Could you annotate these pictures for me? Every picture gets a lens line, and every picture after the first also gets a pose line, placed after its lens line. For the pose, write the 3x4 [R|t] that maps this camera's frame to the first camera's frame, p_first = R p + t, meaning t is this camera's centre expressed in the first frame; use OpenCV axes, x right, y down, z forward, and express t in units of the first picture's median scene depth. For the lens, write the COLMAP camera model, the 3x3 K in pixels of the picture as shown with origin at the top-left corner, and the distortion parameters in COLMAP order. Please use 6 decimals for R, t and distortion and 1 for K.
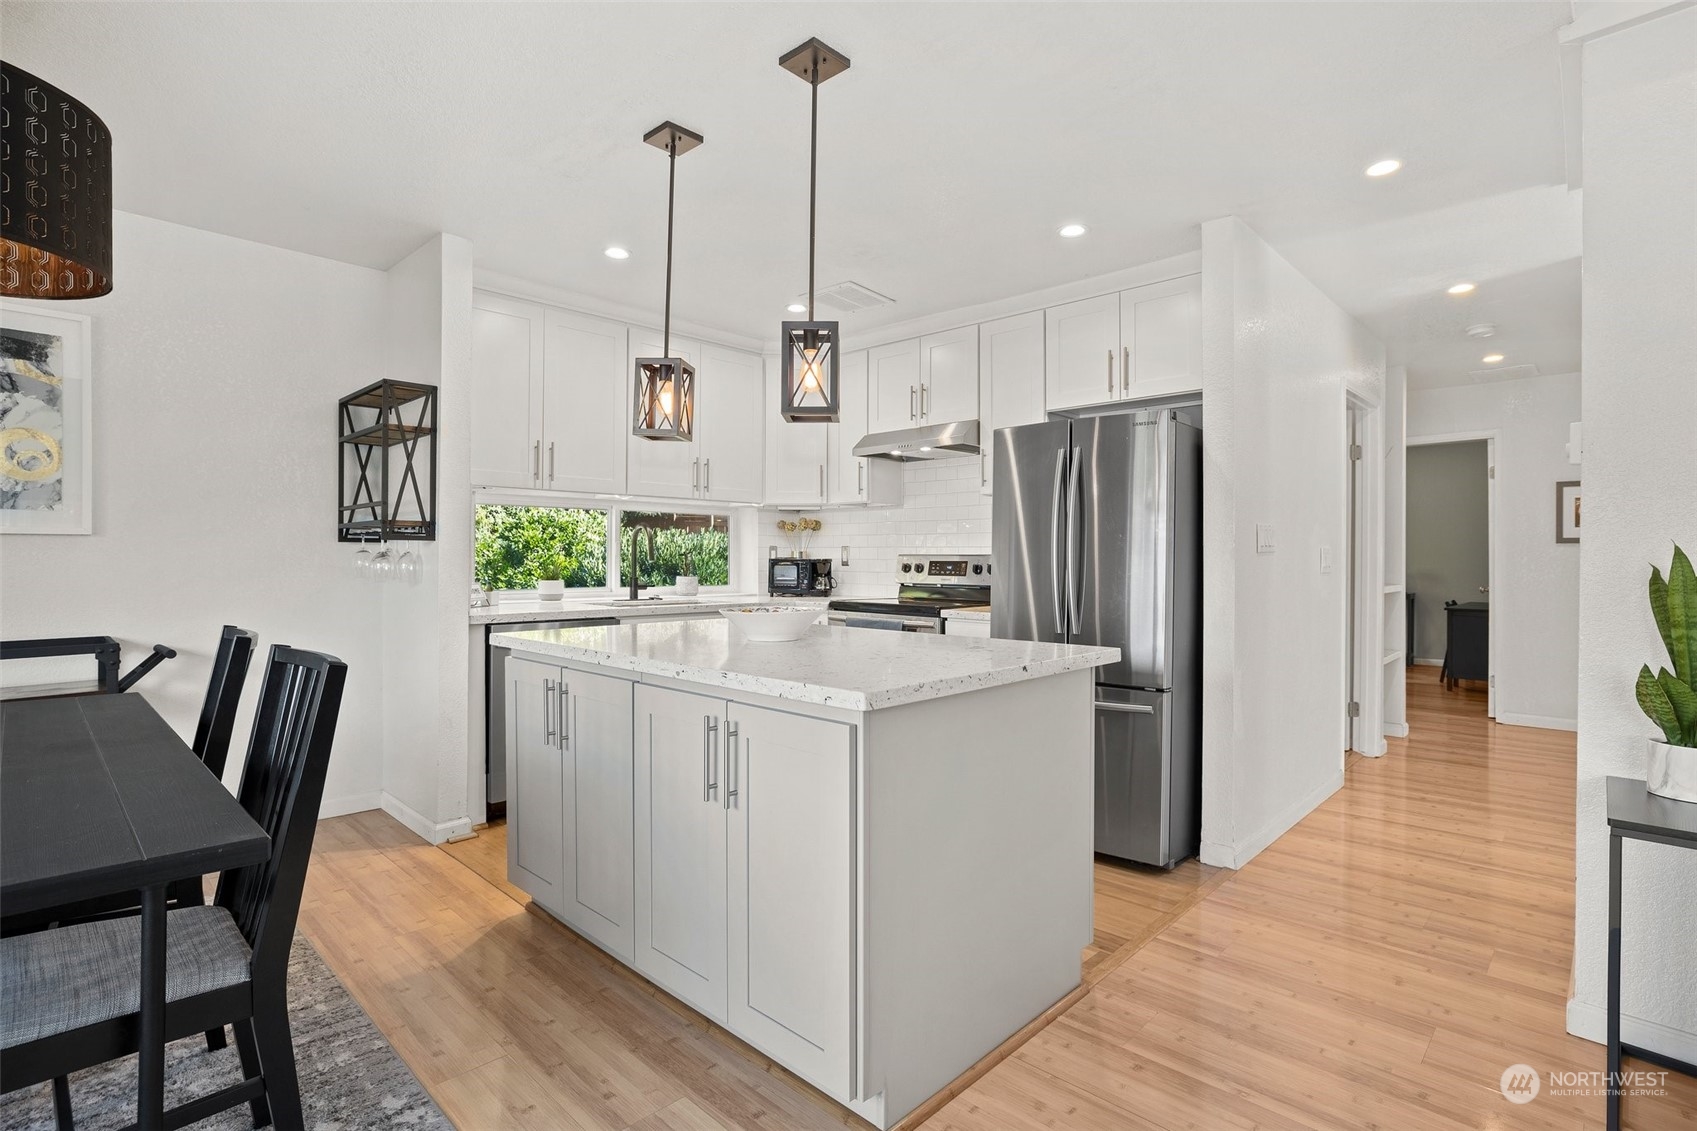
lens RADIAL K [[819.0, 0, 860.0], [0, 819.0, 565.5], [0, 0, 1]] dist [-0.024198, 0.008322]
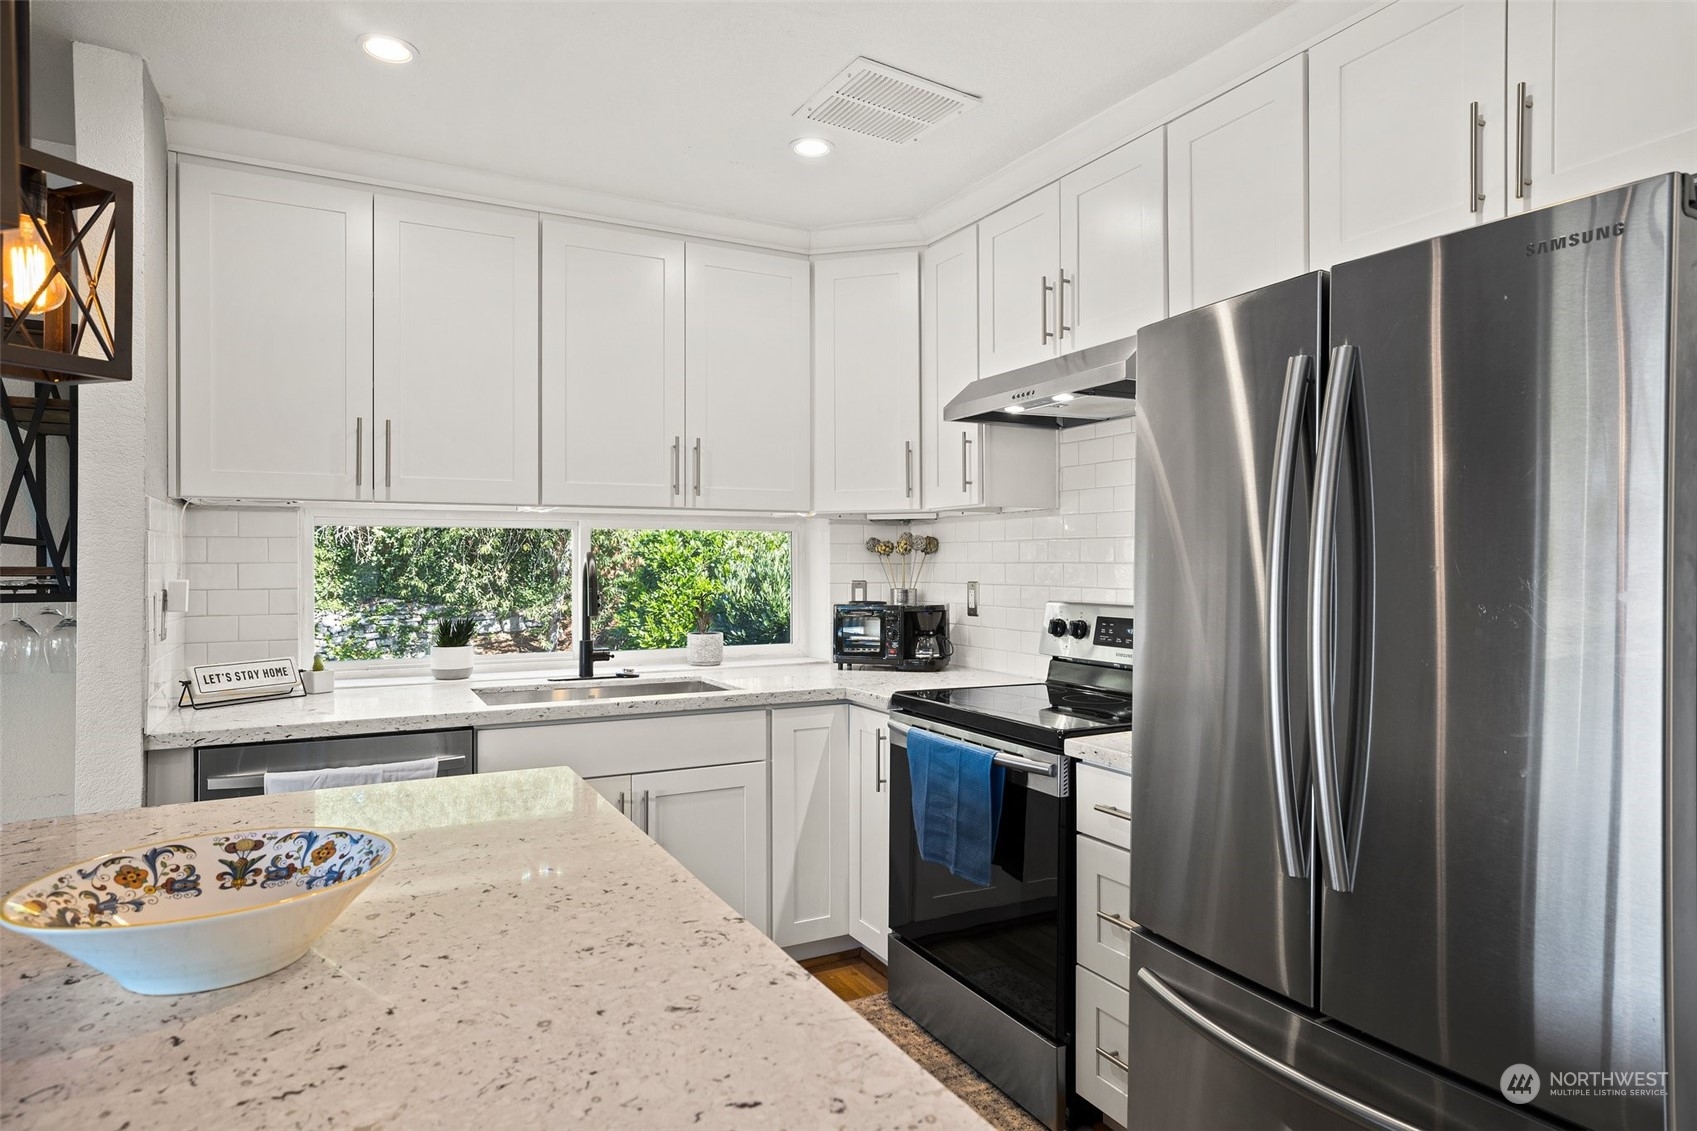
lens RADIAL K [[980.3, 0, 850.7], [0, 980.3, 567.2], [0, 0, 1]] dist [-0.002296, 0.005357]
pose [[0.945773, -0.004063, -0.324803, 0.137993], [0.002313, 0.999981, -0.005772, -0.033605], [0.324820, 0.004707, 0.945764, 0.363893]]
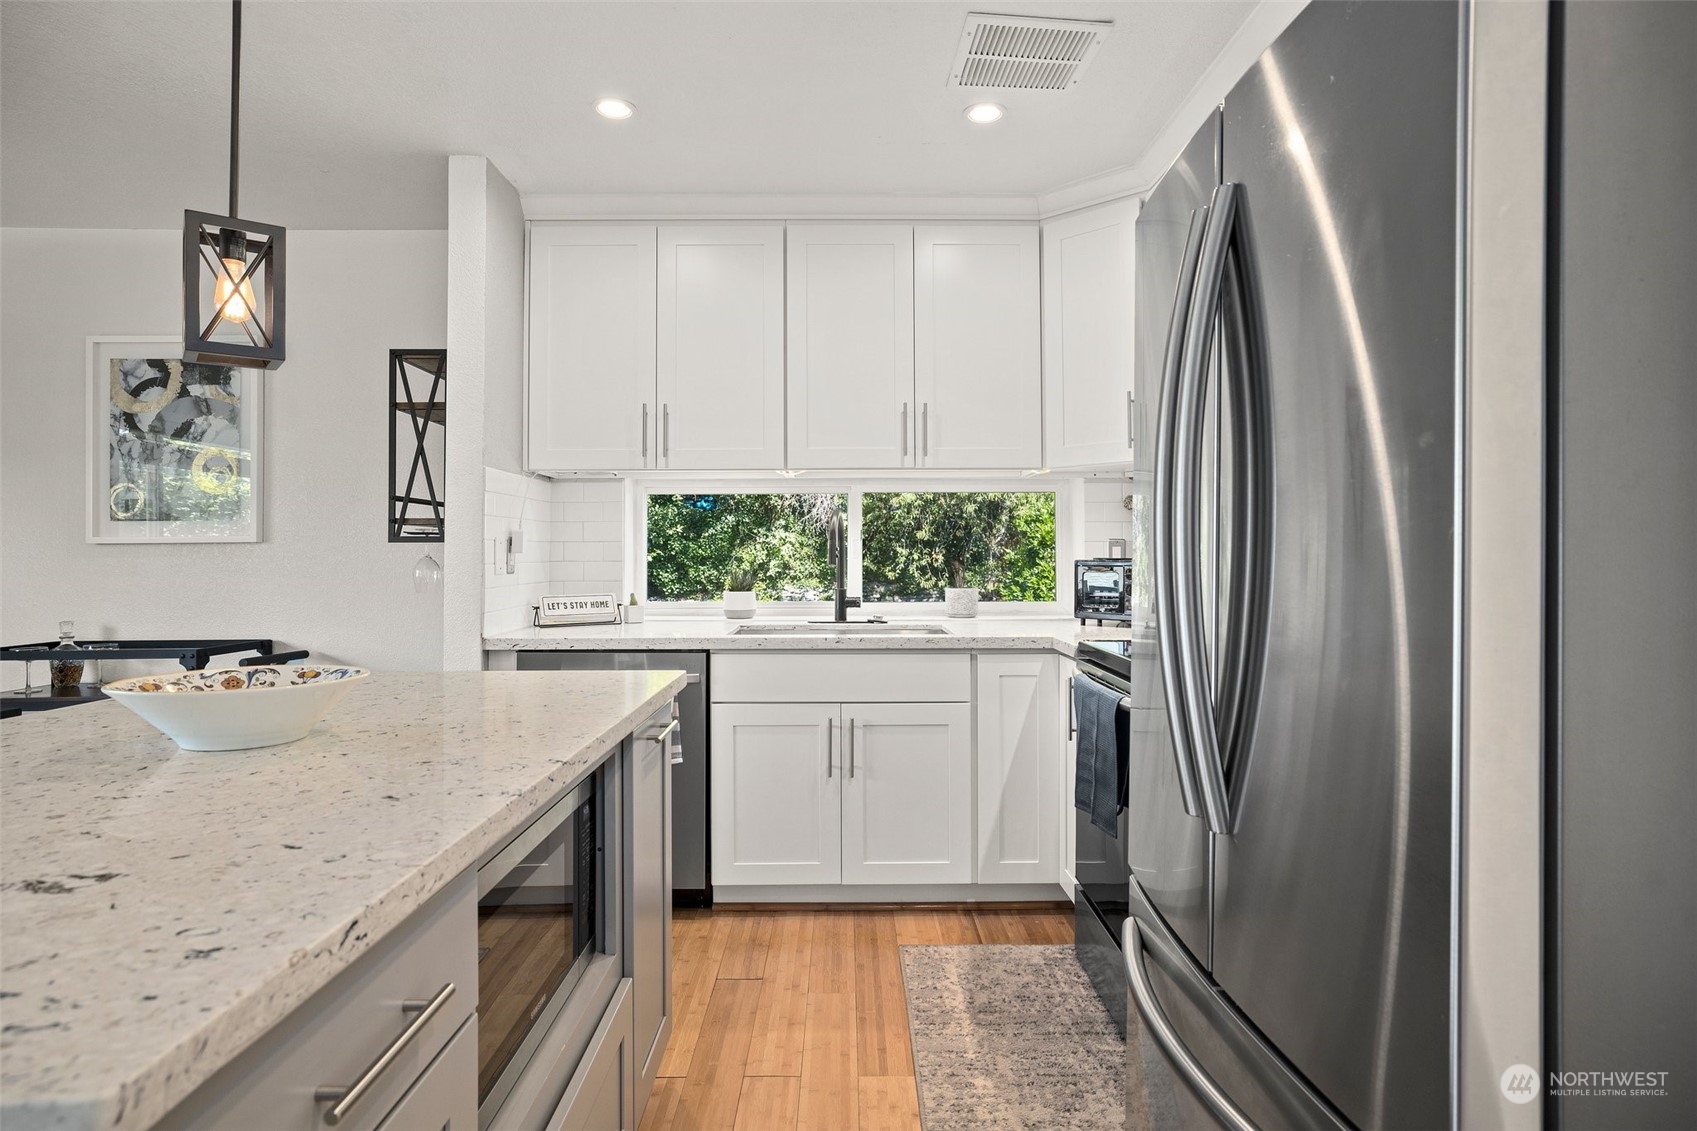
lens RADIAL K [[916.7, 0, 849.2], [0, 916.7, 542.3], [0, 0, 1]] dist [-0.022362, 0.000872]
pose [[0.689413, -0.014894, -0.724215, 0.274762], [-0.001504, 0.999757, -0.021992, -0.007353], [0.724367, 0.016251, 0.689223, 0.456885]]
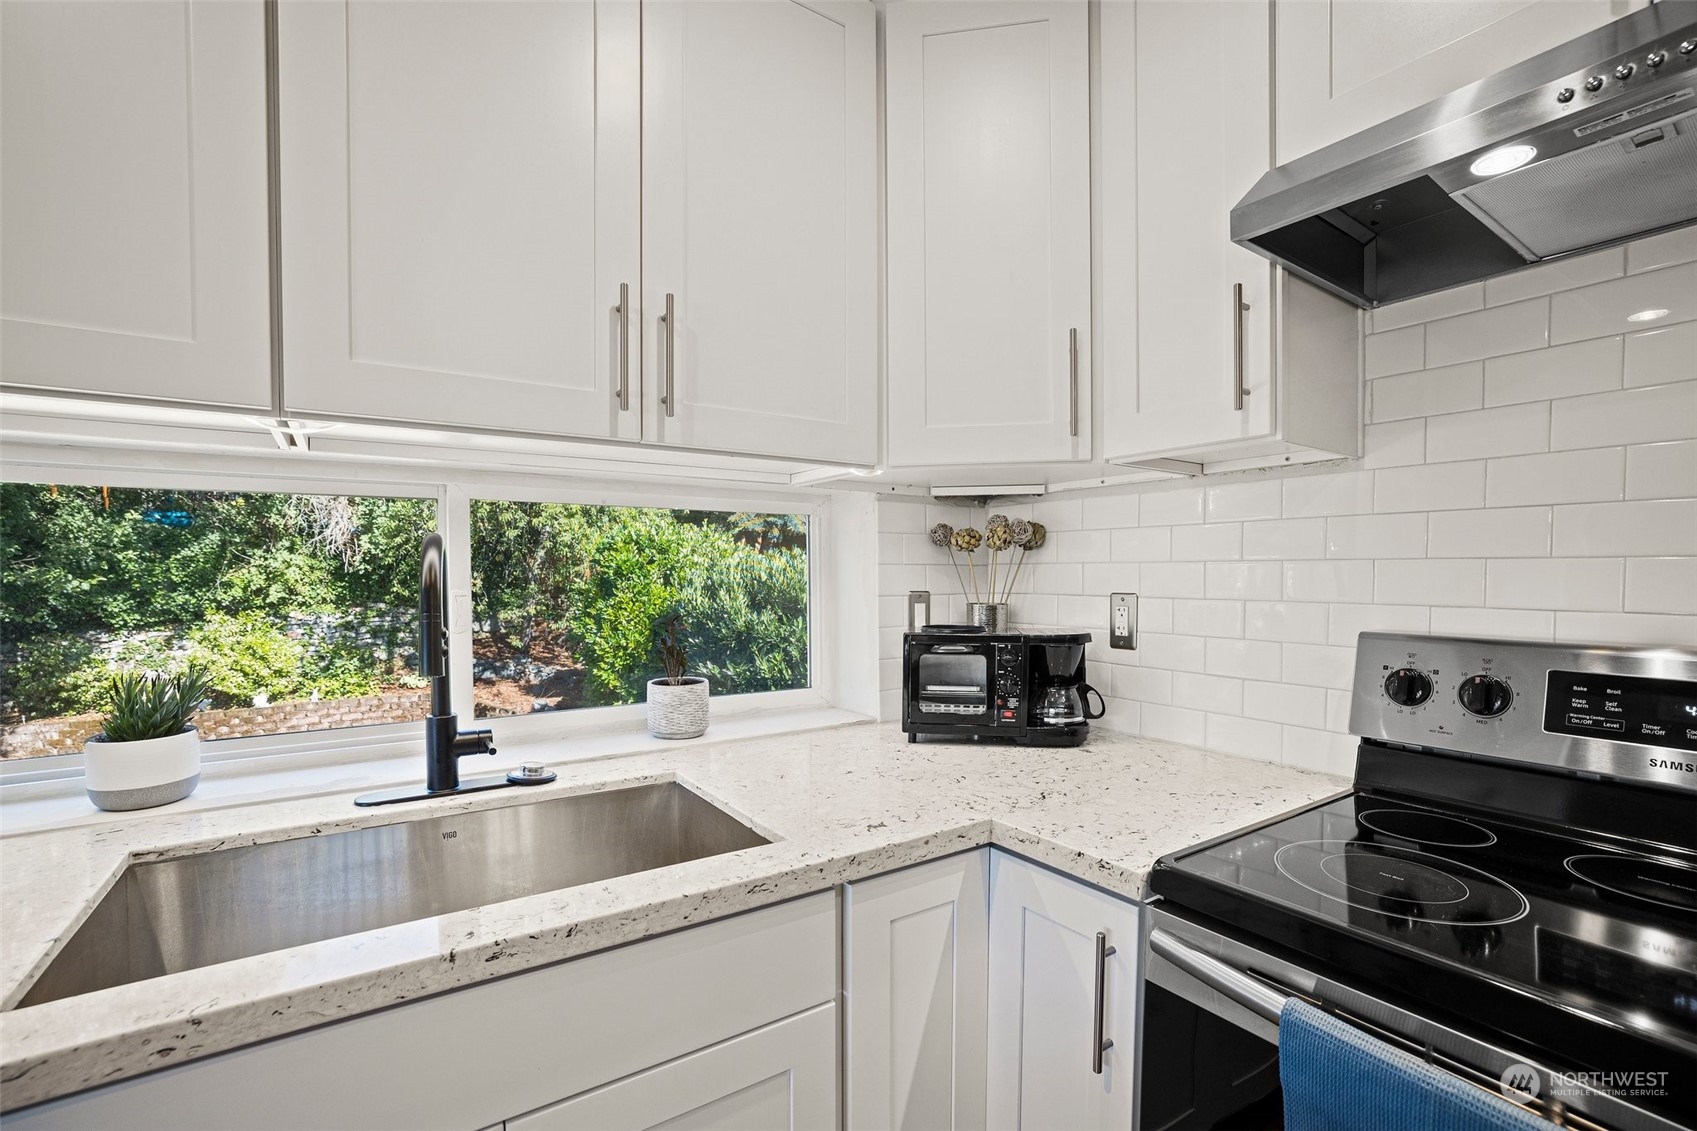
lens RADIAL K [[735.2, 0, 846.3], [0, 735.2, 601.3], [0, 0, 1]] dist [-0.035228, 0.007984]
pose [[0.974929, 0.004106, -0.222476, -0.071191], [0.002310, 0.999589, 0.028571, -0.032958], [0.222502, -0.028369, 0.974519, 0.746423]]
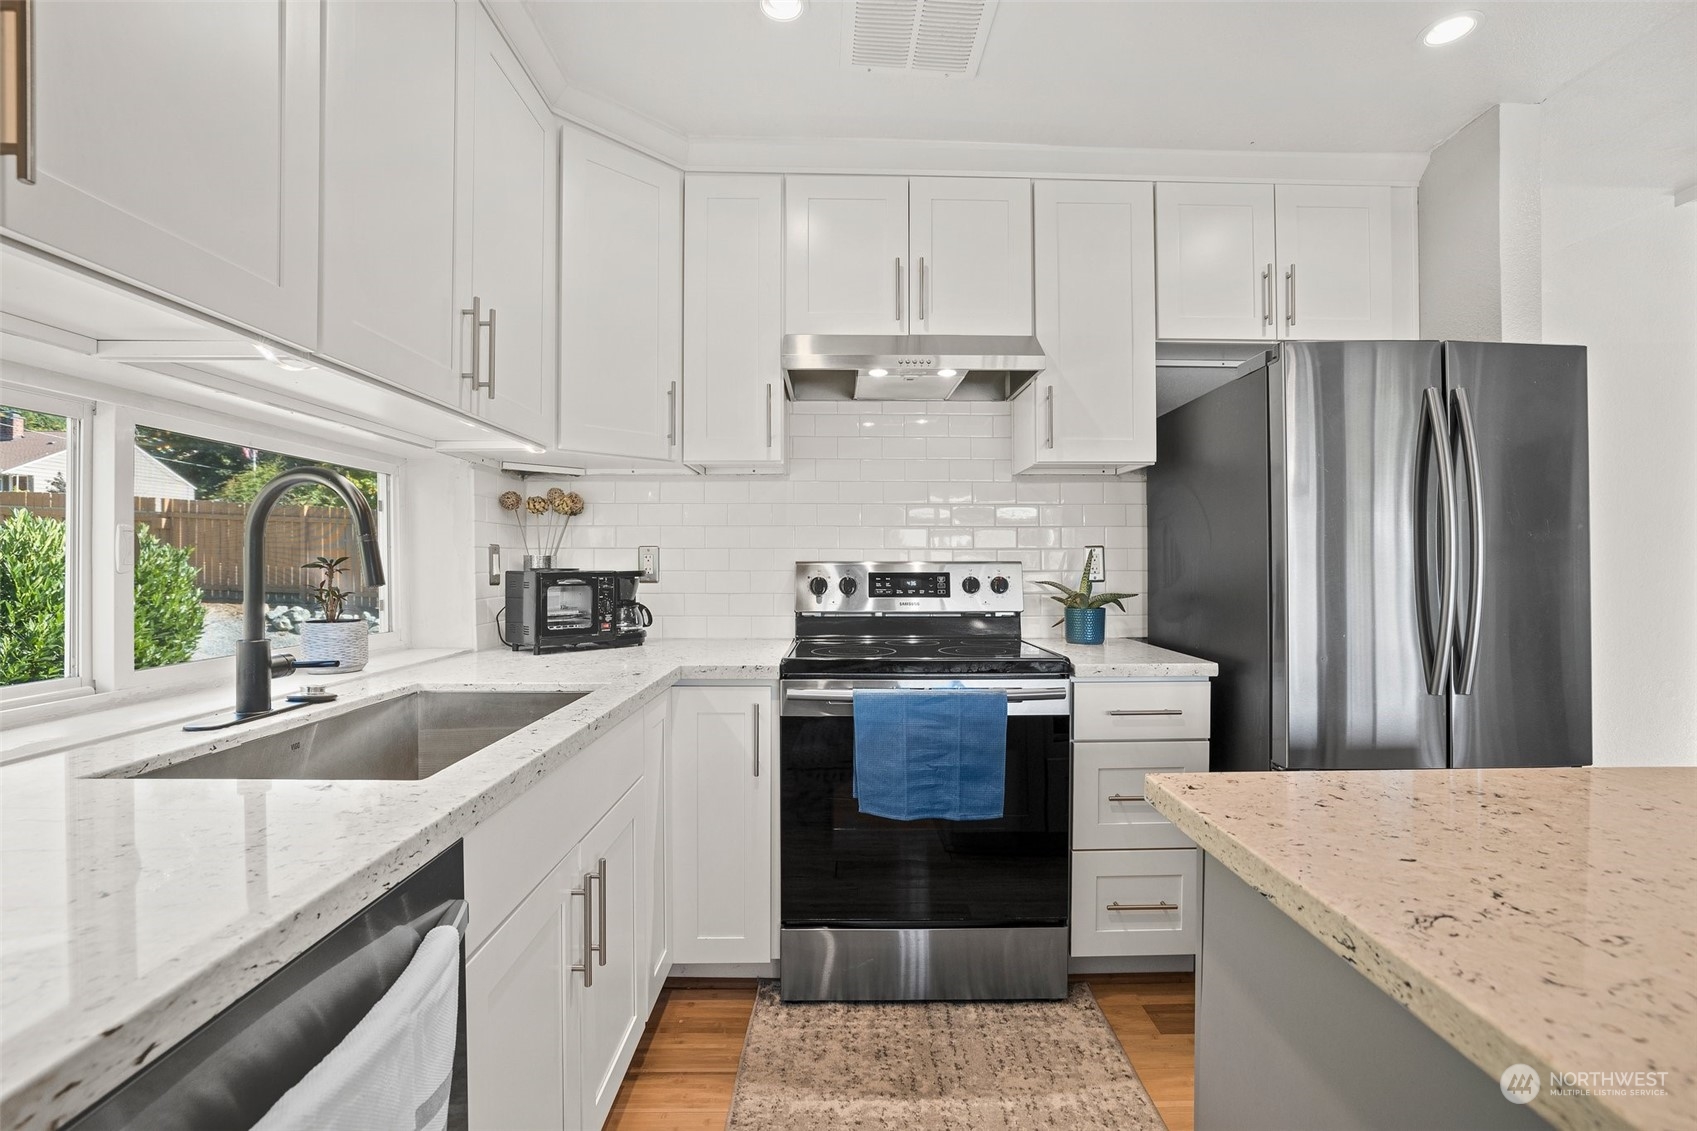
lens RADIAL K [[759.5, 0, 858.4], [0, 759.5, 565.2], [0, 0, 1]] dist [-0.040752, -0.000030]
pose [[0.713993, -0.006150, 0.700125, -0.297477], [0.008590, 0.999963, 0.000024, -0.011238], [-0.700100, 0.005997, 0.714020, 0.618505]]
